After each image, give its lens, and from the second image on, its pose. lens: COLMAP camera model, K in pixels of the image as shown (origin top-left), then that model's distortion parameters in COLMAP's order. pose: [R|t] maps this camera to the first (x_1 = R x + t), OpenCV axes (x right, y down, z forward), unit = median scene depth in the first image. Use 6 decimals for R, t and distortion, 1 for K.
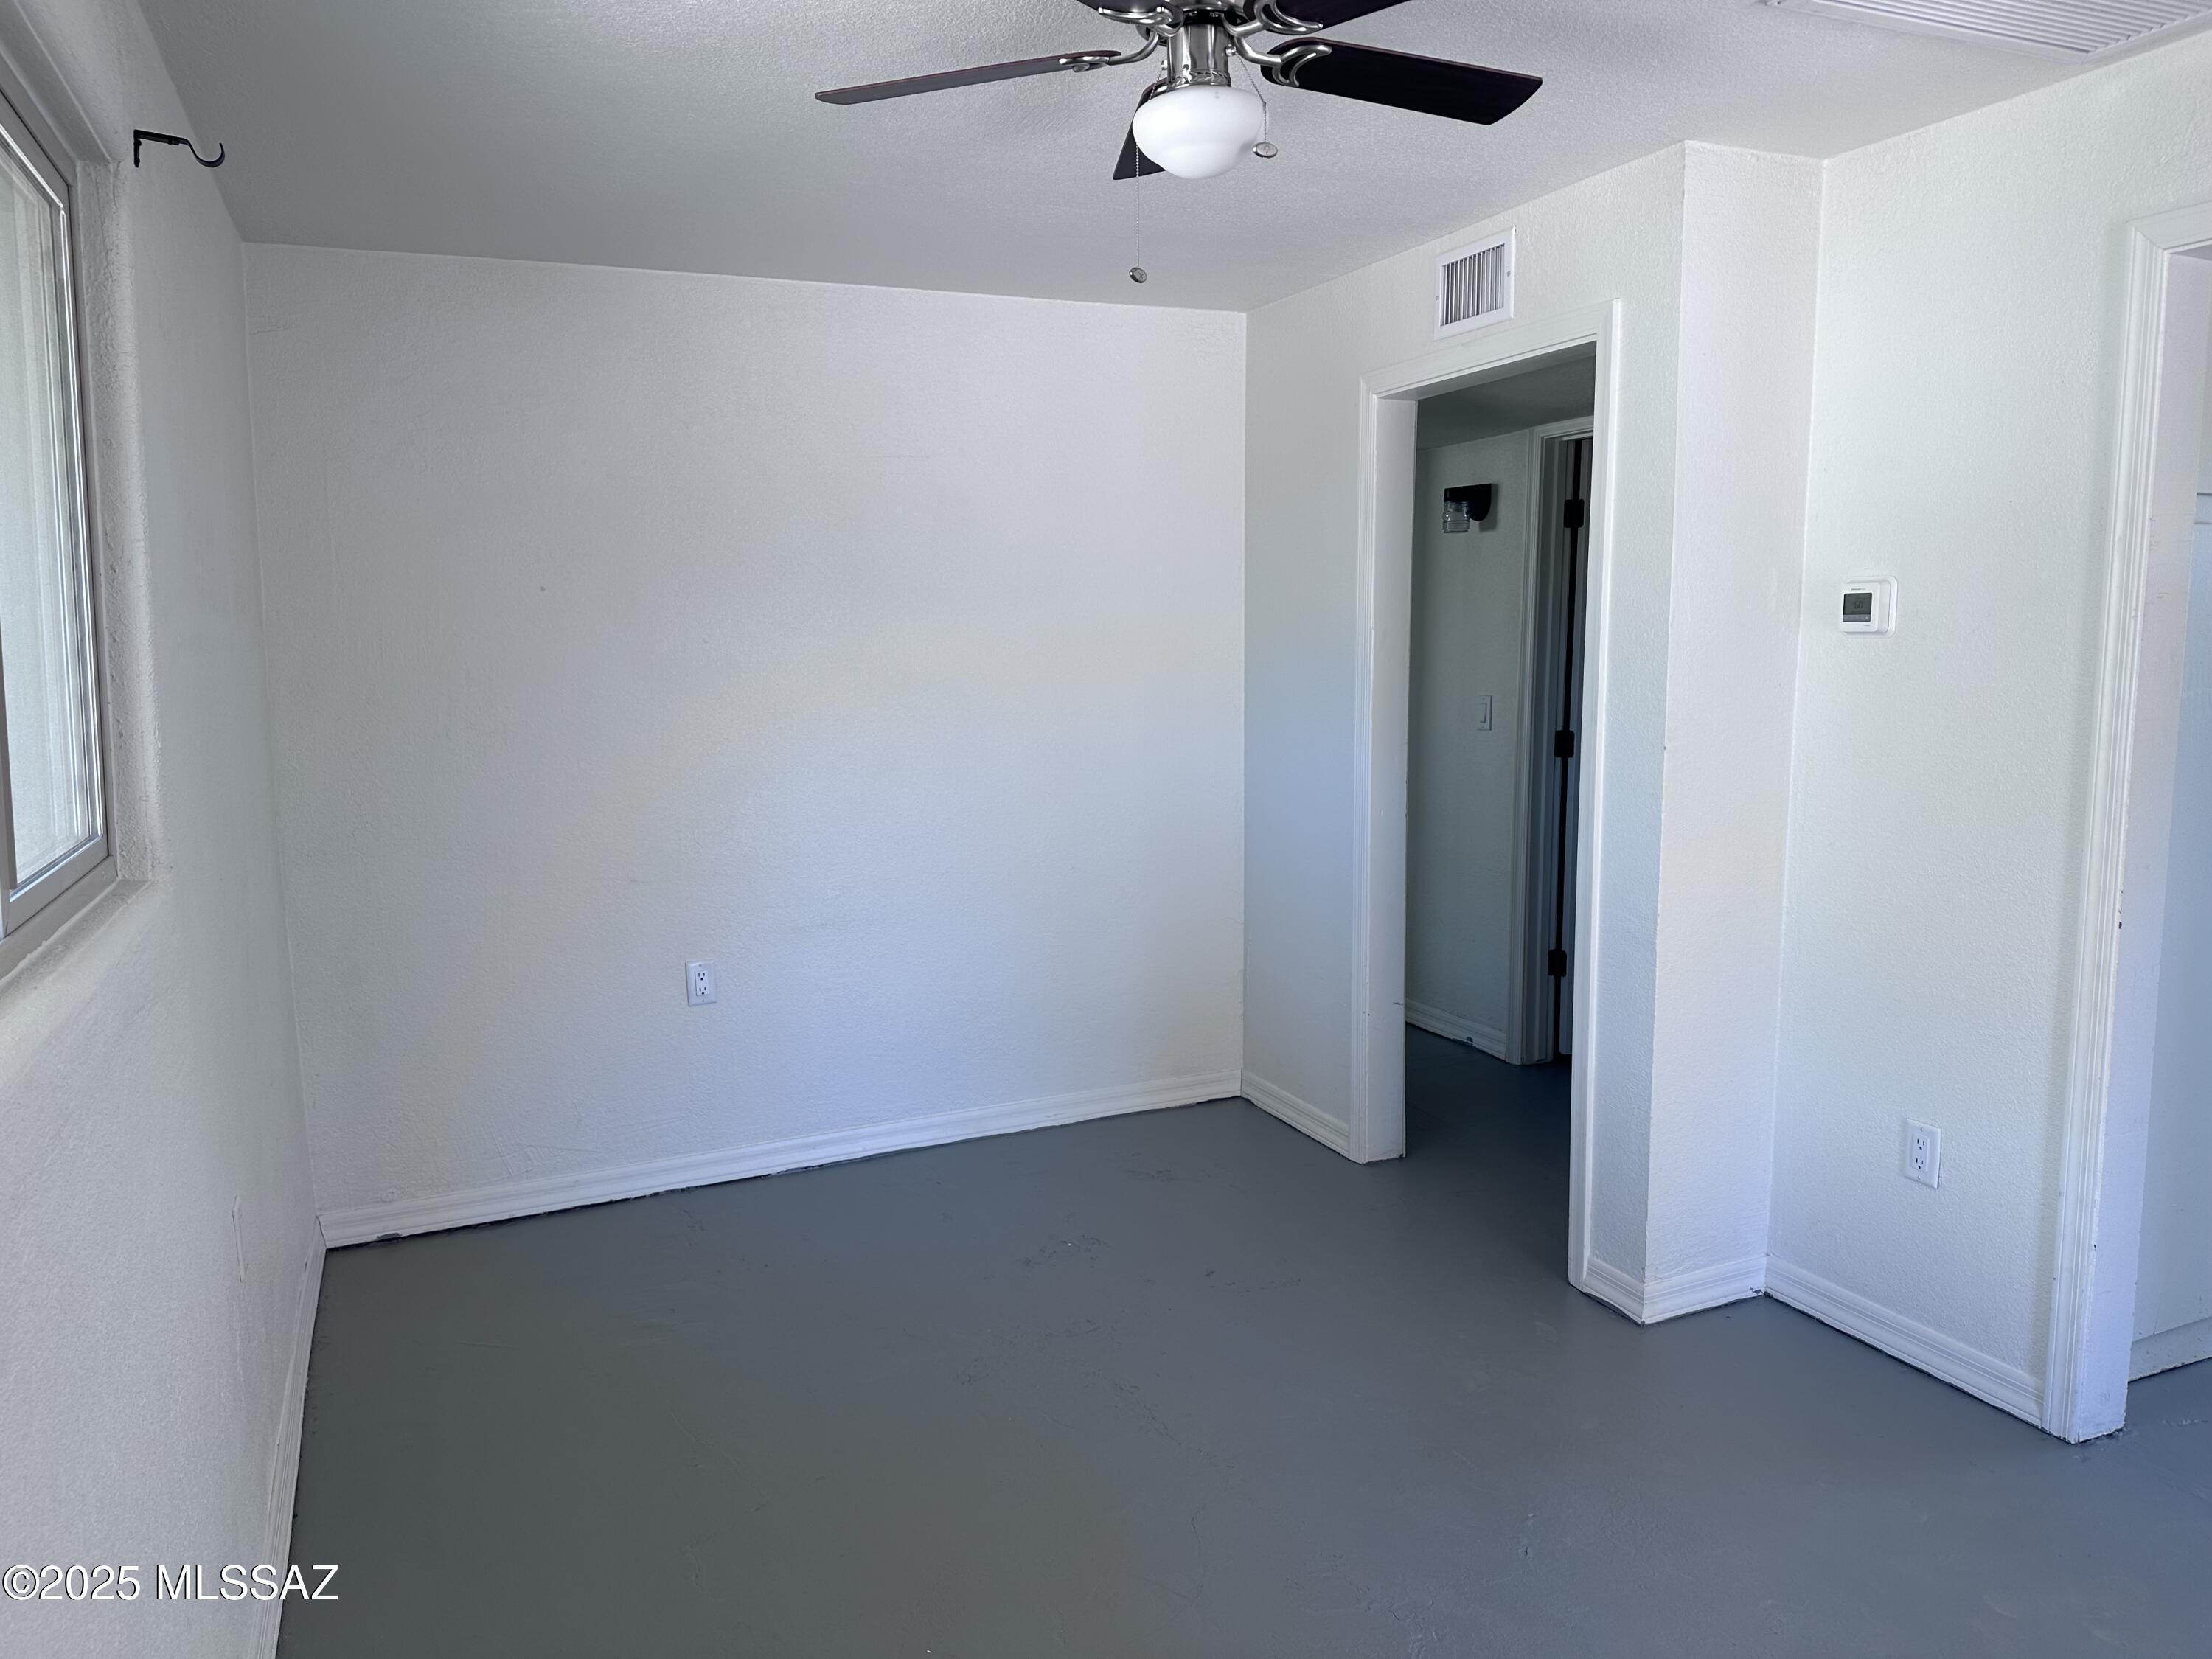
lens RADIAL K [[1560.7, 0, 1098.1], [0, 1560.7, 808.4], [0, 0, 1]] dist [0.026567, -0.045562]
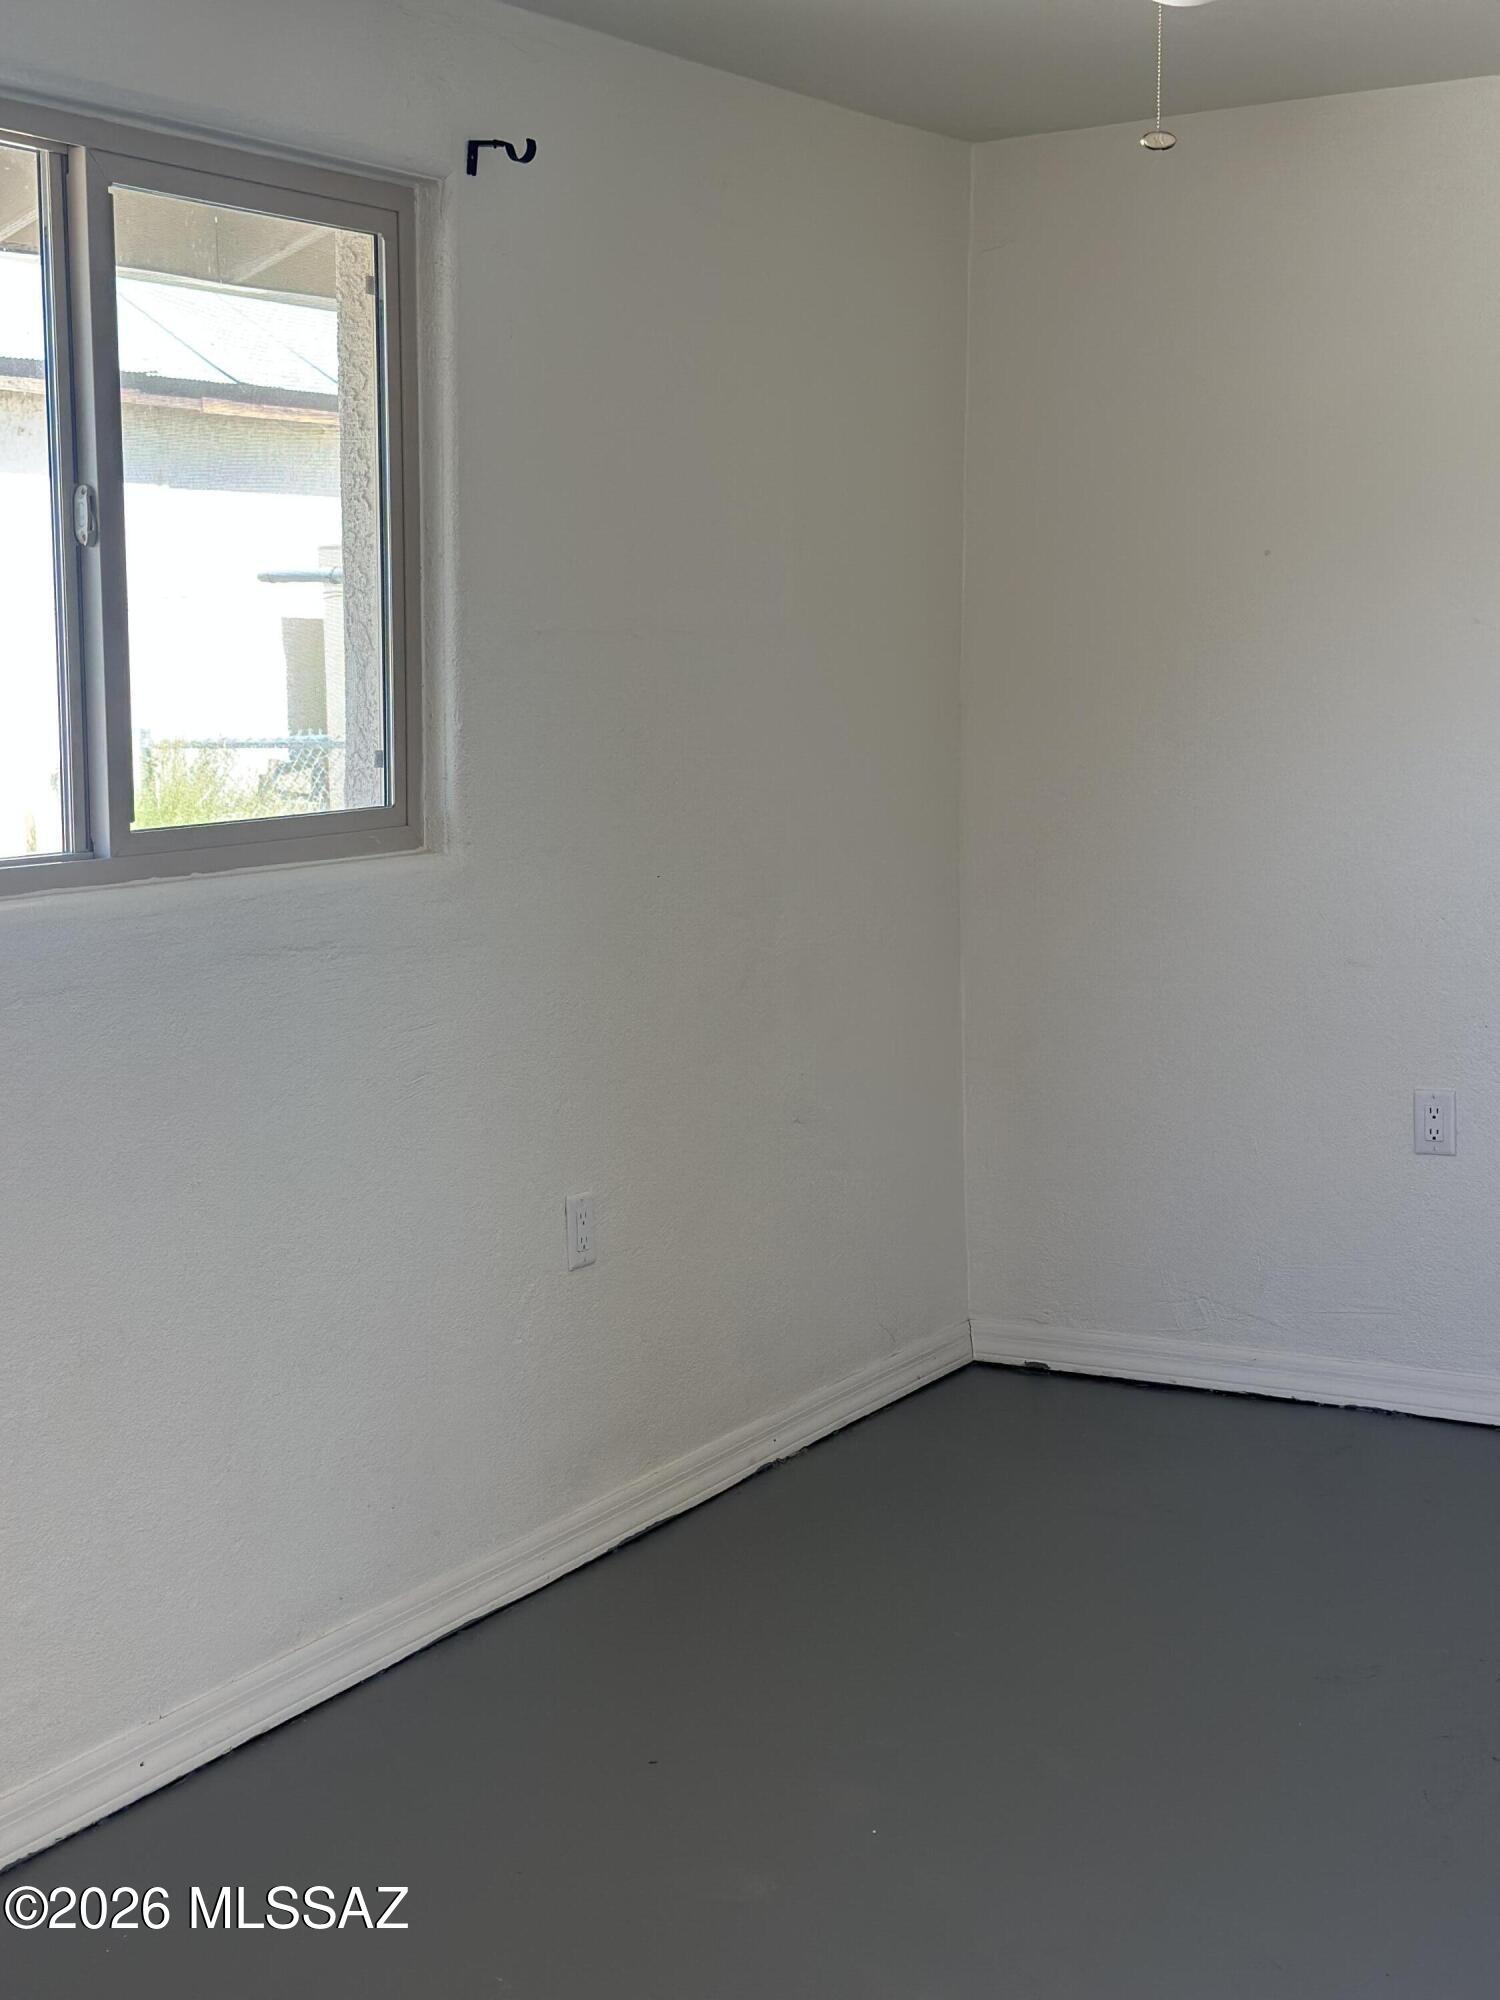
lens RADIAL K [[2865.5, 0, 702.6], [0, 2865.5, 1034.7], [0, 0, 1]] dist [0.031029, 0.000000]
pose [[0.552149, 0.126464, -0.824099, 0.583457], [-0.088129, 0.991745, 0.093143, -0.015191], [0.829075, 0.021198, 0.558736, 0.028440]]
